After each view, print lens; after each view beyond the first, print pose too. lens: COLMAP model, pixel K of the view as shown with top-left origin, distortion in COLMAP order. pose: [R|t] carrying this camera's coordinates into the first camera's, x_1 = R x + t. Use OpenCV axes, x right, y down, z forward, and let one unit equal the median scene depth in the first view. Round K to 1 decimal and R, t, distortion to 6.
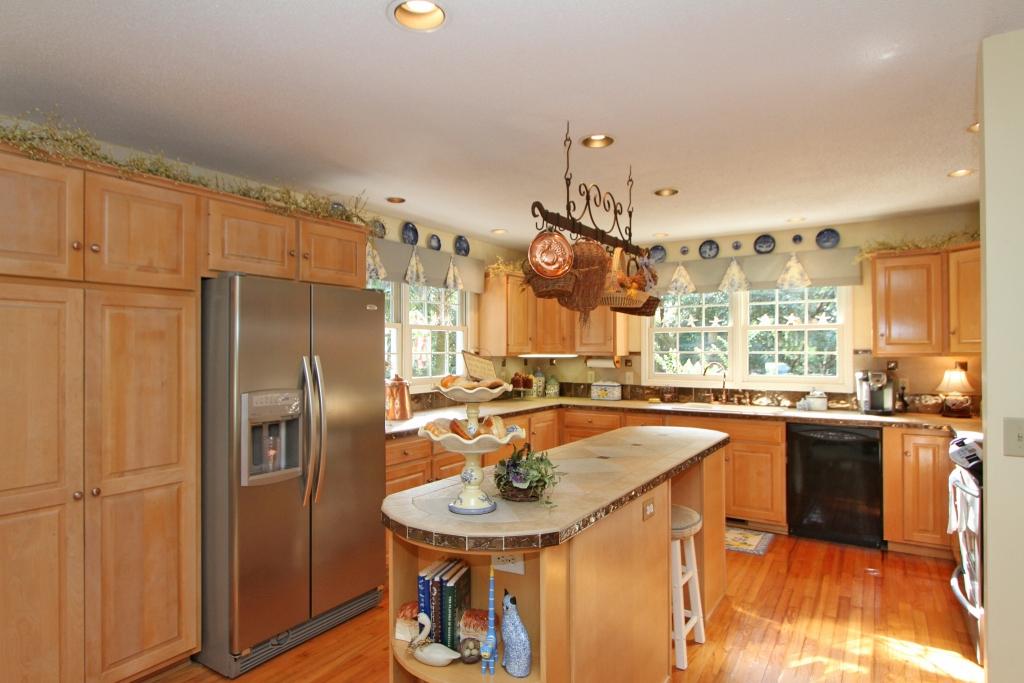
lens RADIAL K [[473.7, 0, 498.7], [0, 473.7, 347.7], [0, 0, 1]] dist [-0.009976, -0.000632]
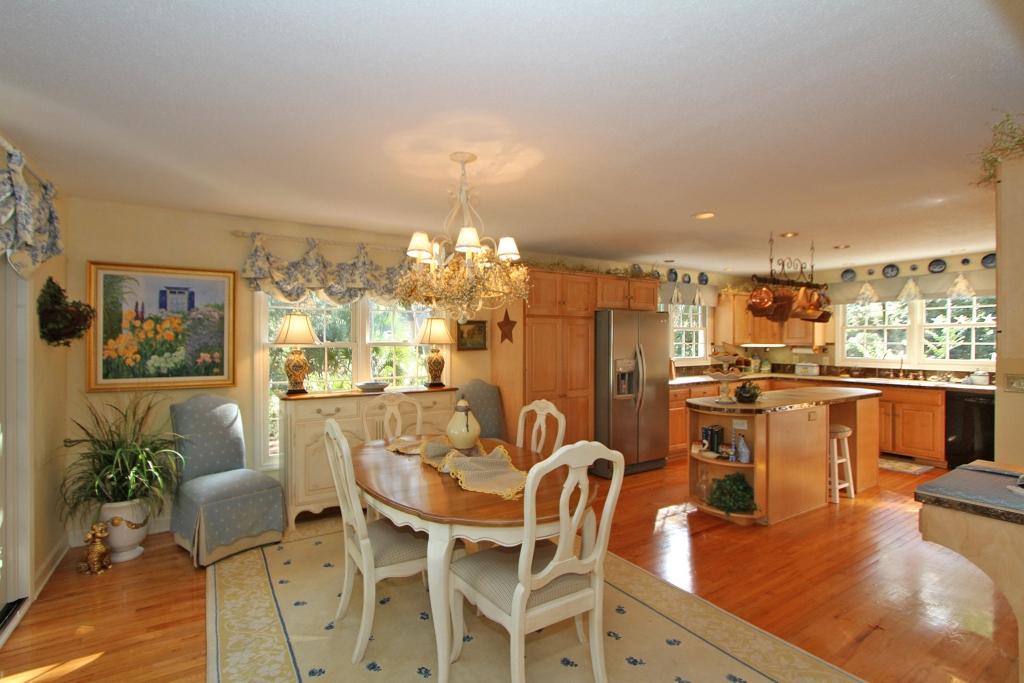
lens RADIAL K [[473.7, 0, 498.7], [0, 473.7, 347.7], [0, 0, 1]] dist [-0.009976, -0.000632]
pose [[0.913605, 0.003993, -0.406582, -0.060900], [0.003002, 0.999858, 0.016565, -0.004079], [0.406591, -0.016354, 0.913464, -0.826998]]
